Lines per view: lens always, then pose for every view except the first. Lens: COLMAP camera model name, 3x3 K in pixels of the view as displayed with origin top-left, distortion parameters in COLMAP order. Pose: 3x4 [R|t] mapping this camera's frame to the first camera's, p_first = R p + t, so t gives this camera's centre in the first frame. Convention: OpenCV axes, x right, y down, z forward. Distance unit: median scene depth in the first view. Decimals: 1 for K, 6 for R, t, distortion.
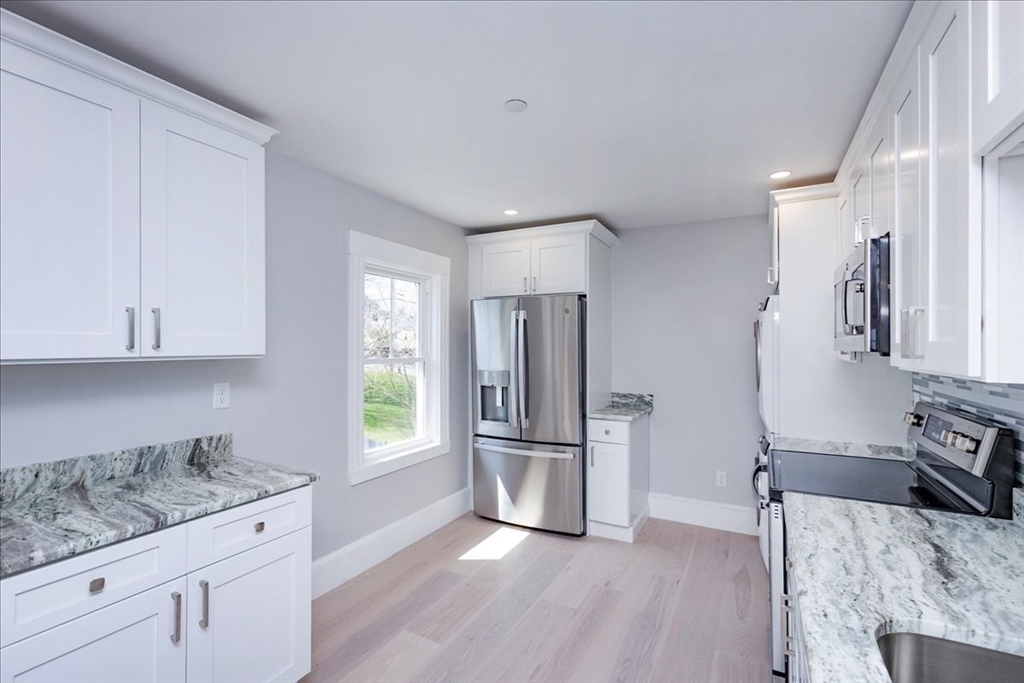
lens RADIAL K [[458.8, 0, 509.7], [0, 458.8, 347.3], [0, 0, 1]] dist [0.000205, -0.000312]
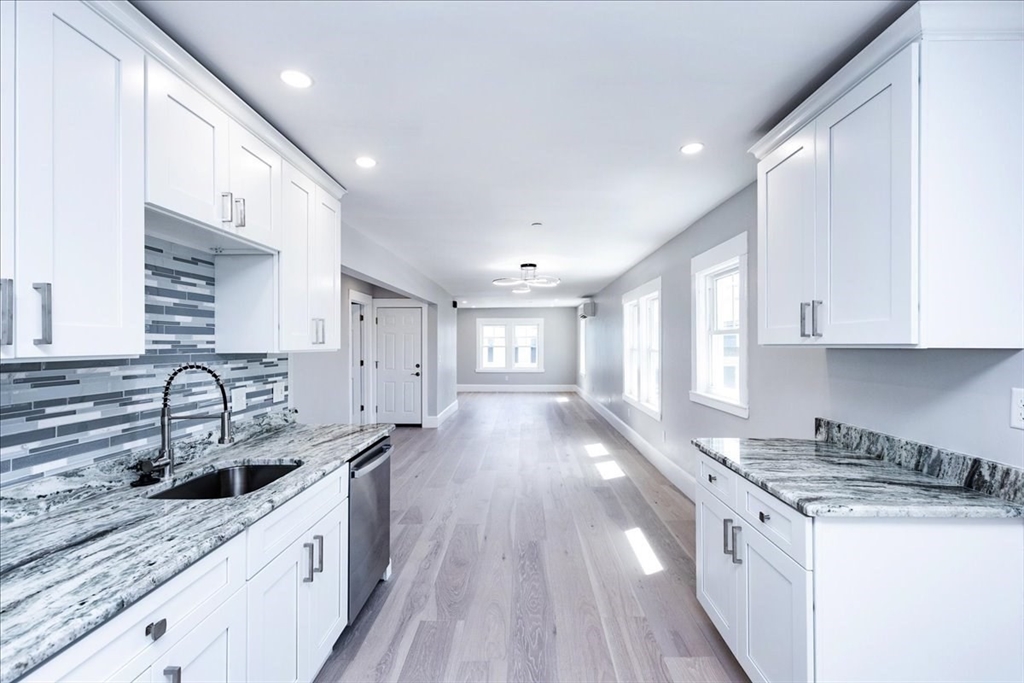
lens RADIAL K [[458.8, 0, 518.1], [0, 458.8, 338.9], [0, 0, 1]] dist [0.000205, -0.000312]
pose [[-0.888705, -0.003146, -0.458469, 0.301118], [0.000964, 0.999961, -0.008730, 0.014023], [0.458479, -0.008201, -0.888667, 1.324391]]
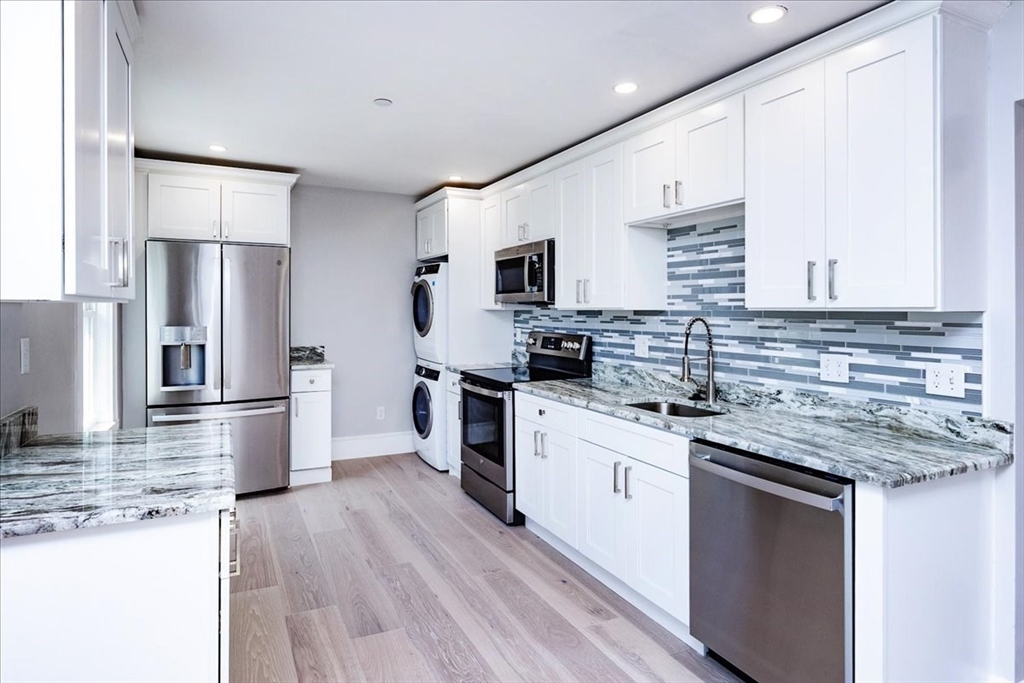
lens RADIAL K [[561.4, 0, 474.6], [0, 561.4, 309.5], [0, 0, 1]] dist [0.006355, -0.003317]
pose [[0.609372, -0.003755, 0.792876, -0.963909], [0.002937, 0.999993, 0.002479, 0.030066], [-0.792879, 0.000818, 0.609378, -0.135443]]
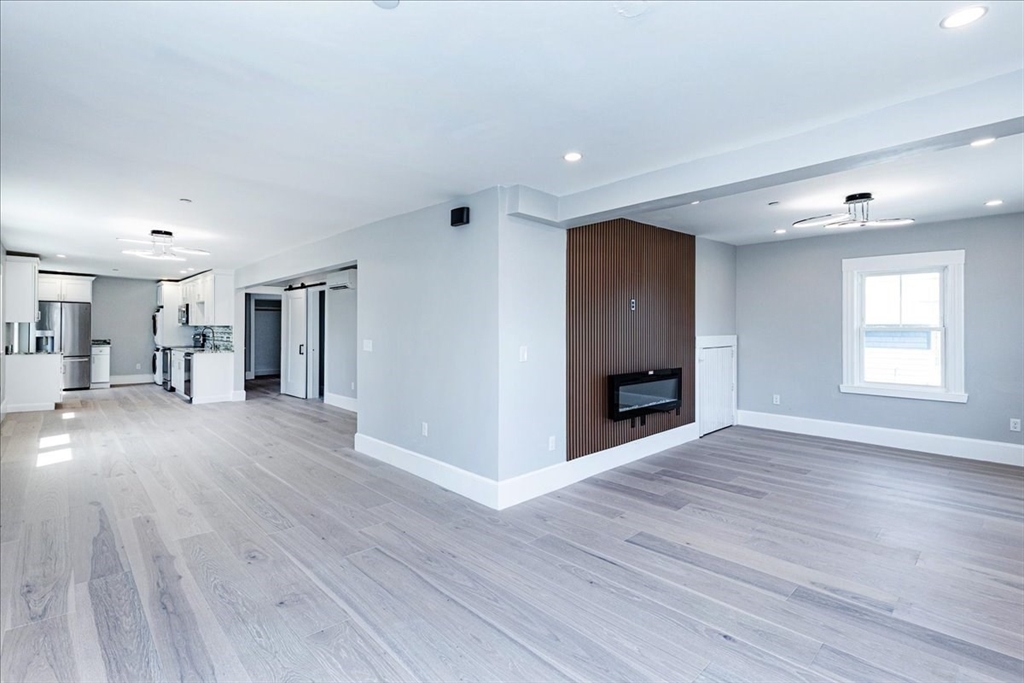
lens RADIAL K [[476.9, 0, 502.2], [0, 476.9, 323.9], [0, 0, 1]] dist [-0.004899, 0.000064]
pose [[0.319153, 0.010636, 0.947644, -3.050947], [-0.003903, 0.999943, -0.009908, 0.056483], [-0.947695, -0.000537, 0.319176, -3.954013]]
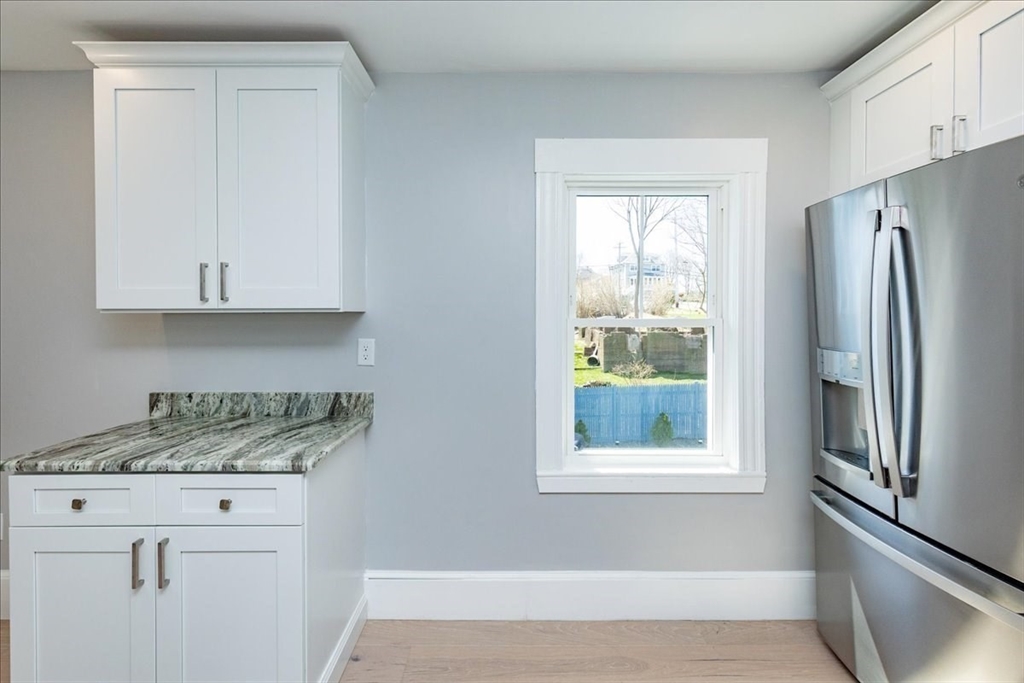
lens RADIAL K [[458.8, 0, 505.0], [0, 458.8, 316.4], [0, 0, 1]] dist [0.000205, -0.000312]
pose [[0.474469, 0.006134, -0.880251, 0.372503], [0.000764, 0.999972, 0.007380, 0.025491], [0.880272, -0.004174, 0.474451, 0.854454]]
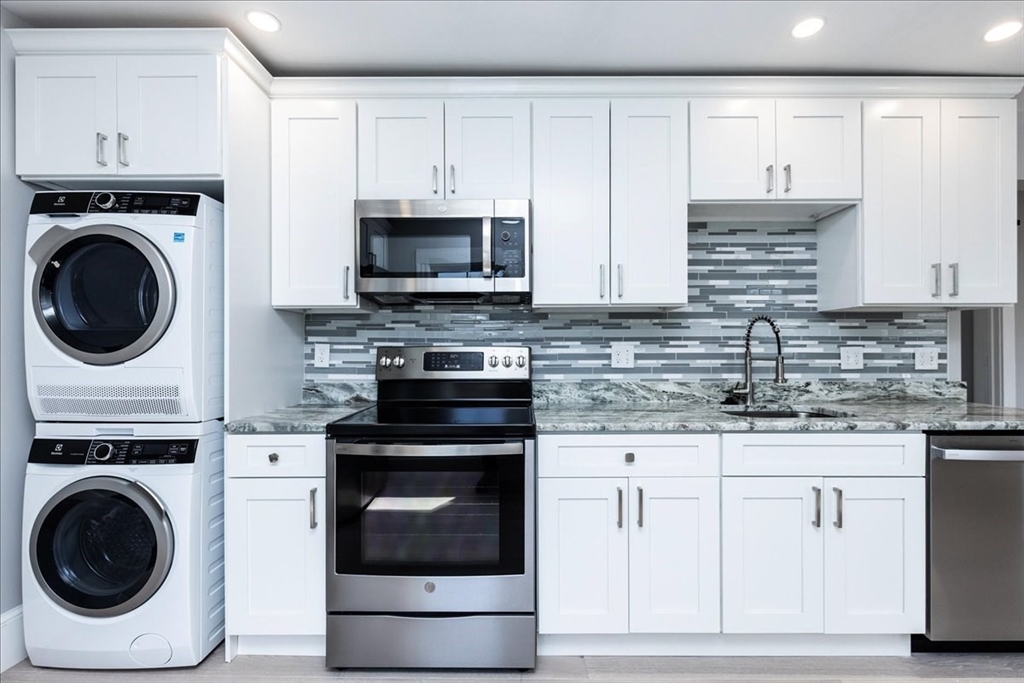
lens RADIAL K [[458.8, 0, 516.1], [0, 458.8, 346.1], [0, 0, 1]] dist [0.000205, -0.000312]
pose [[-0.474365, -0.001259, 0.880327, -0.221434], [0.002448, 0.999993, 0.002749, 0.119309], [-0.880325, 0.003459, -0.474359, 1.276774]]
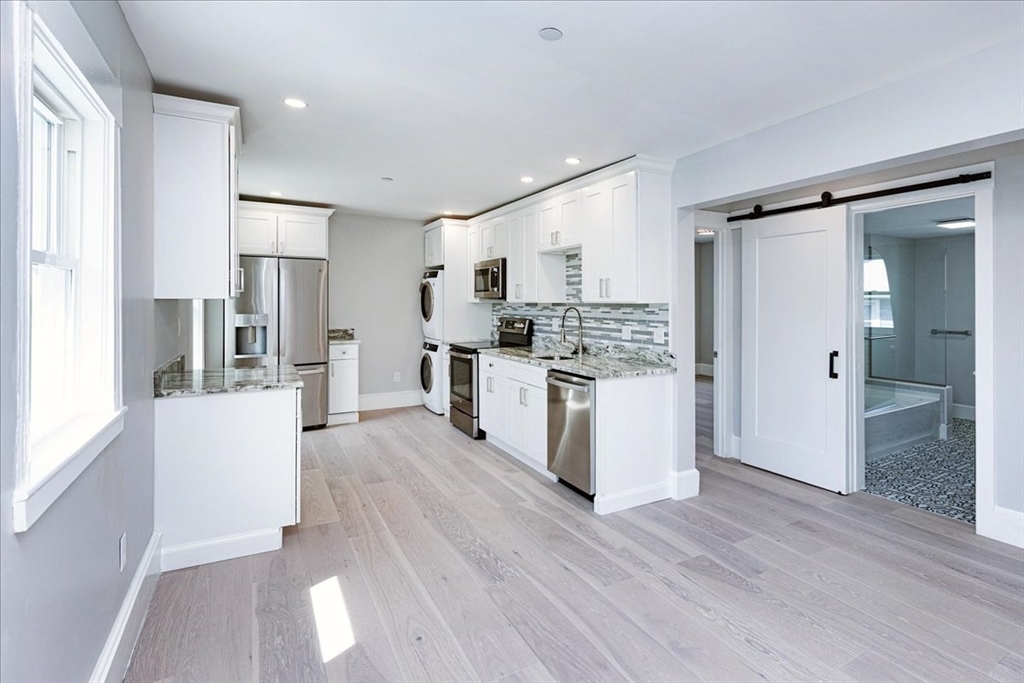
lens RADIAL K [[519.5, 0, 582.1], [0, 519.5, 301.9], [0, 0, 1]] dist [0.005631, -0.003727]
pose [[0.493616, -0.000654, 0.869680, -1.480001], [0.000880, 1.000000, 0.000252, 0.032398], [-0.869679, 0.000641, 0.493617, -0.879562]]
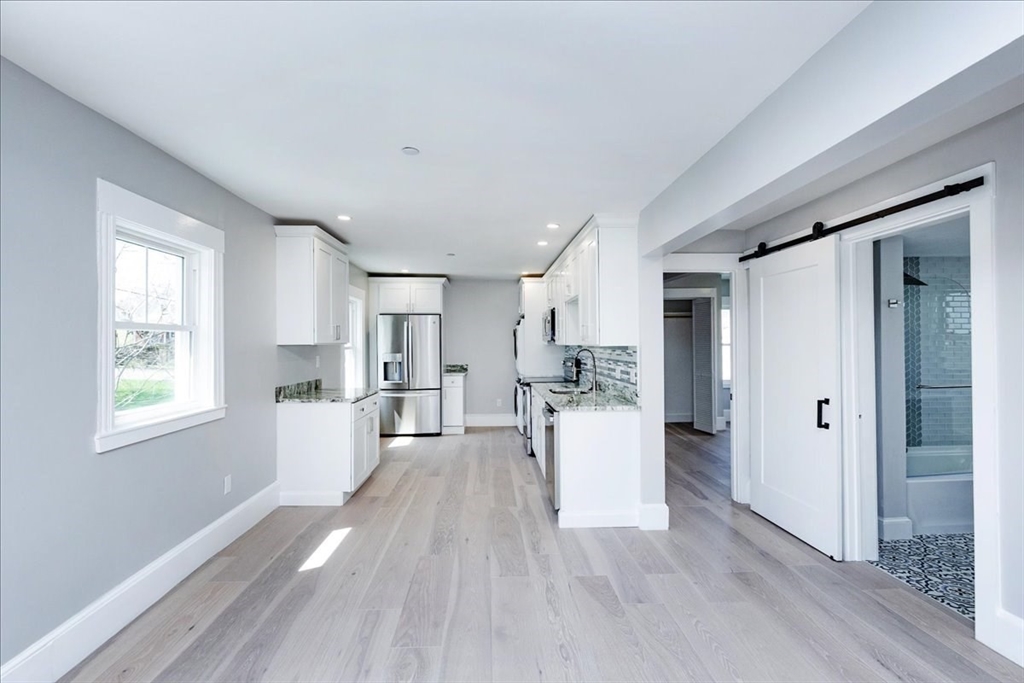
lens RADIAL K [[458.8, 0, 510.2], [0, 458.8, 339.7], [0, 0, 1]] dist [0.000205, -0.000312]
pose [[0.857040, -0.002205, 0.515246, -1.041483], [0.007410, 0.999940, -0.008046, 0.025143], [-0.515197, 0.010714, 0.857005, -1.494142]]
